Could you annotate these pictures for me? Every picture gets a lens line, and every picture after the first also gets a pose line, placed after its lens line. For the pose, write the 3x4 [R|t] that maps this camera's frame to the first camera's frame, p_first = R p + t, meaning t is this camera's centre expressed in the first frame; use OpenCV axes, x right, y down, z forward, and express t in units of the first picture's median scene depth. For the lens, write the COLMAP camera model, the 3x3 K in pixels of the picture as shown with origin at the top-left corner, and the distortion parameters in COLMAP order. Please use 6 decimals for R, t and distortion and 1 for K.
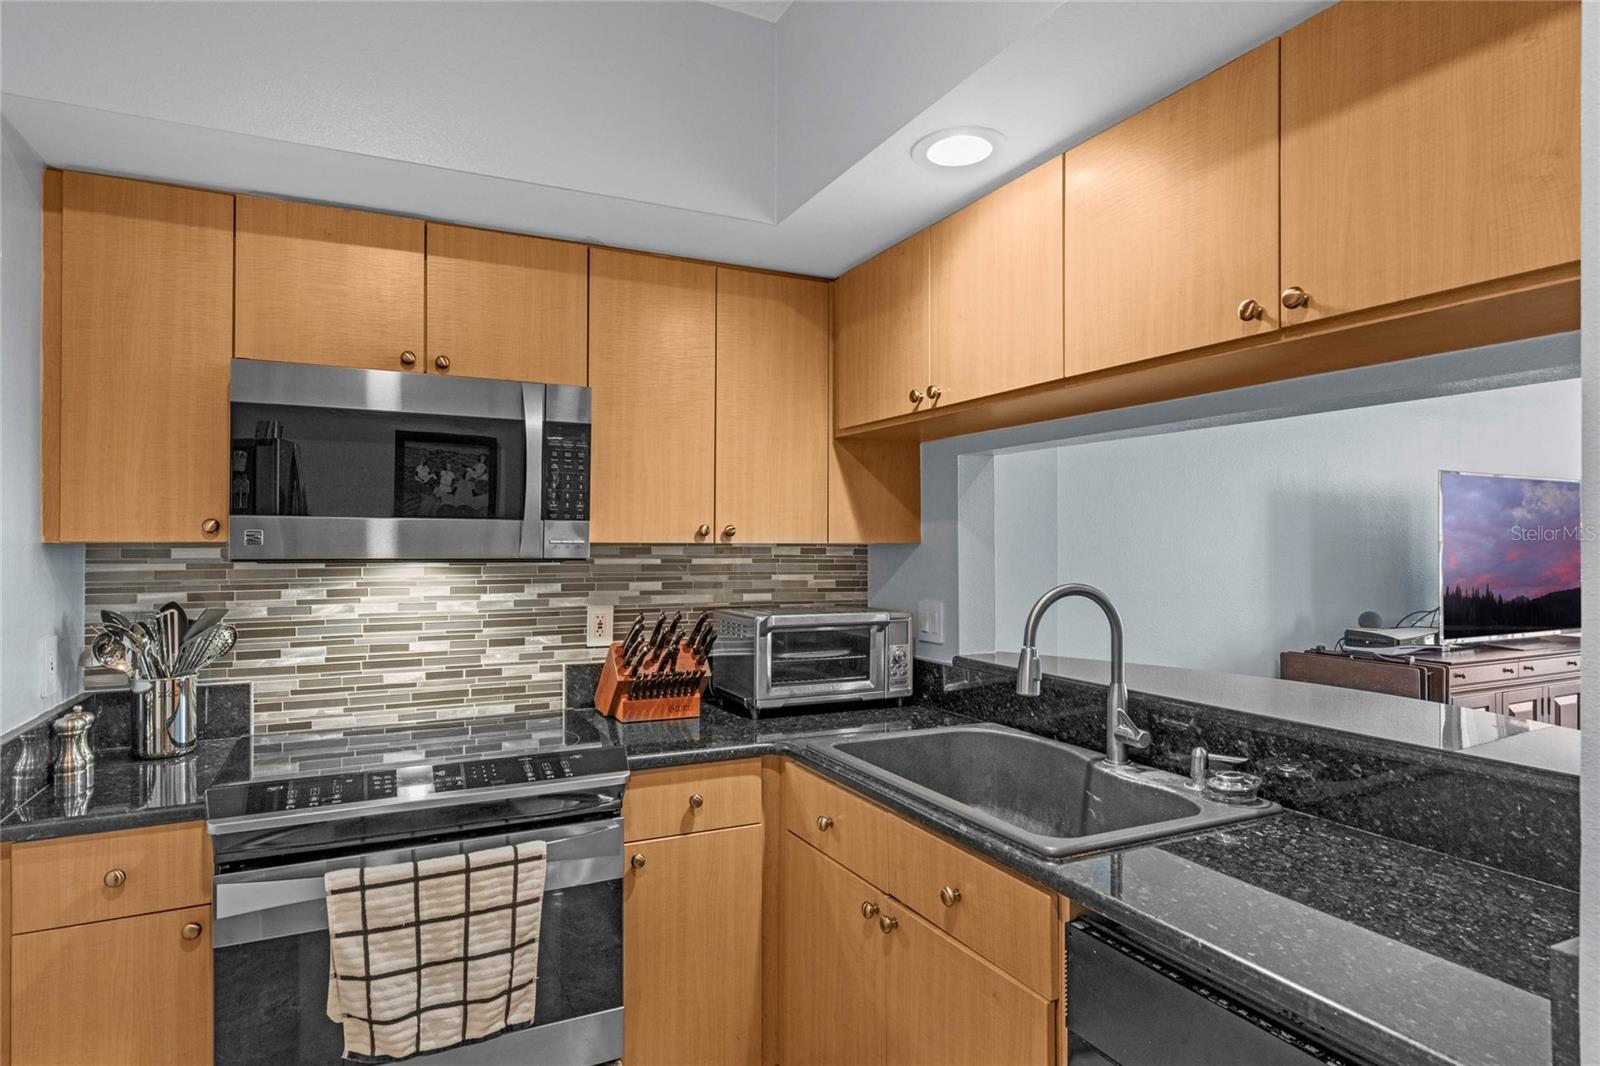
lens RADIAL K [[899.0, 0, 762.0], [0, 899.0, 527.3], [0, 0, 1]] dist [-0.001074, -0.000535]
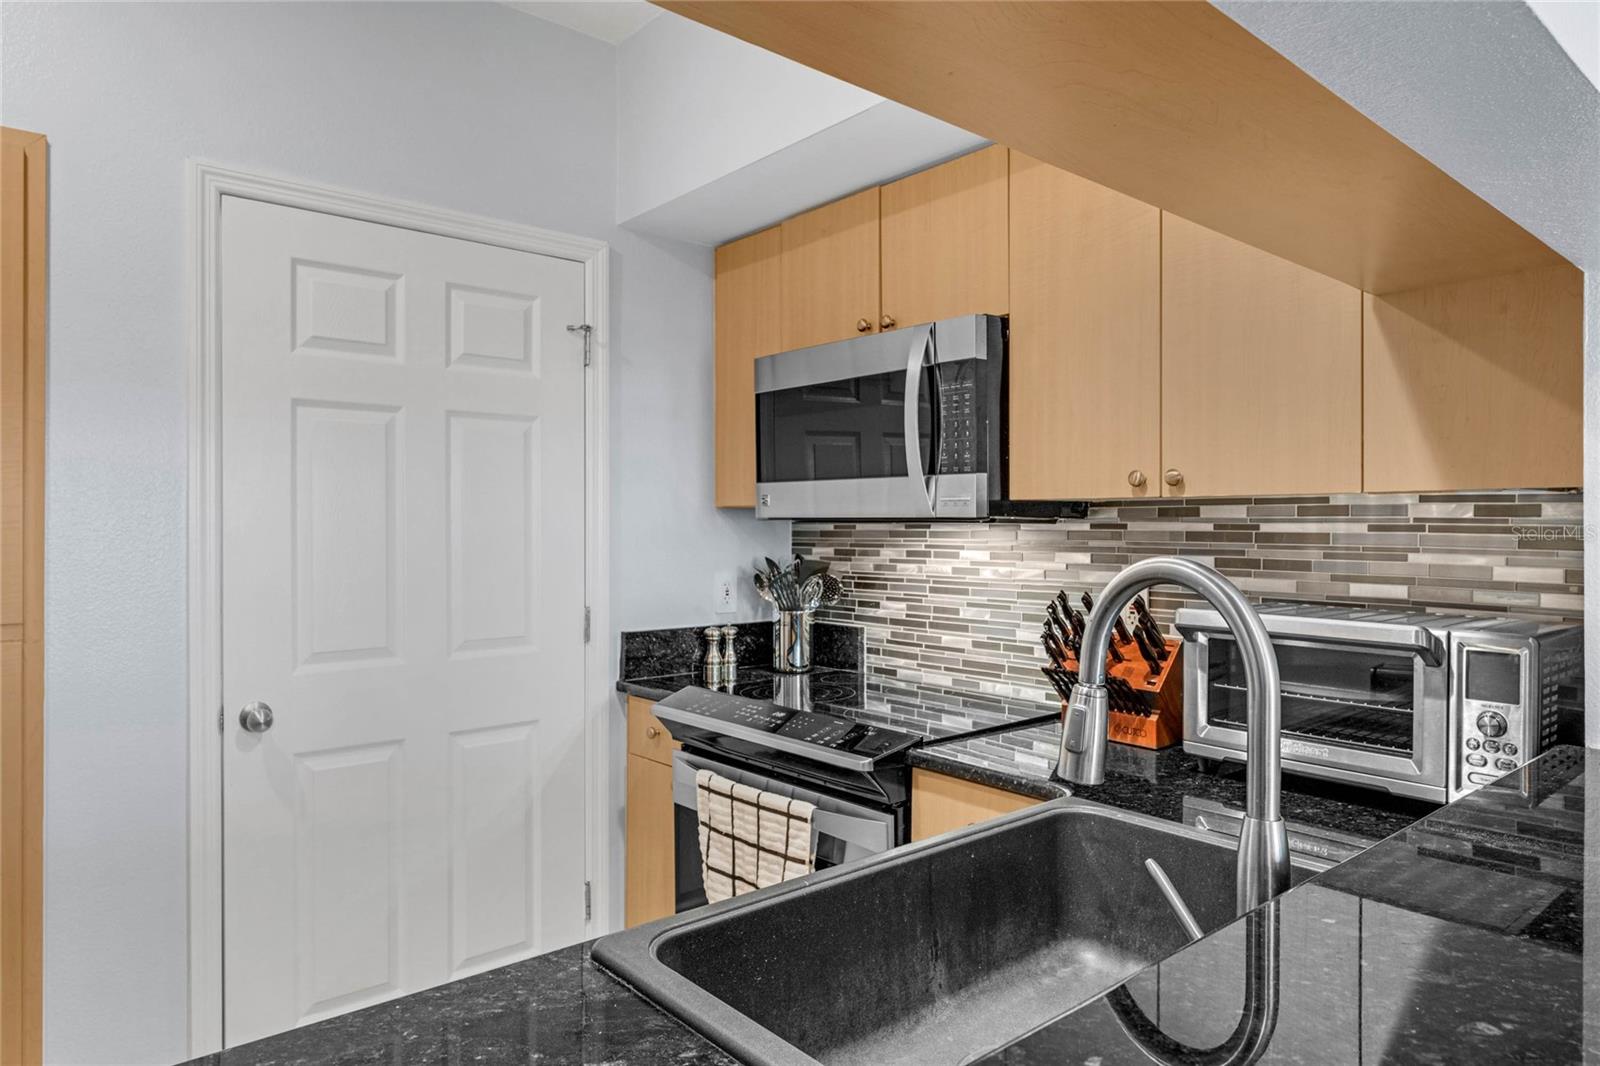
lens RADIAL K [[957.6, 0, 749.6], [0, 957.6, 518.9], [0, 0, 1]] dist [0.000502, 0.000807]
pose [[0.252141, -0.006023, -0.967672, 0.570982], [0.012149, 0.999922, -0.003058, 0.032901], [0.967614, -0.010985, 0.252195, 0.523534]]
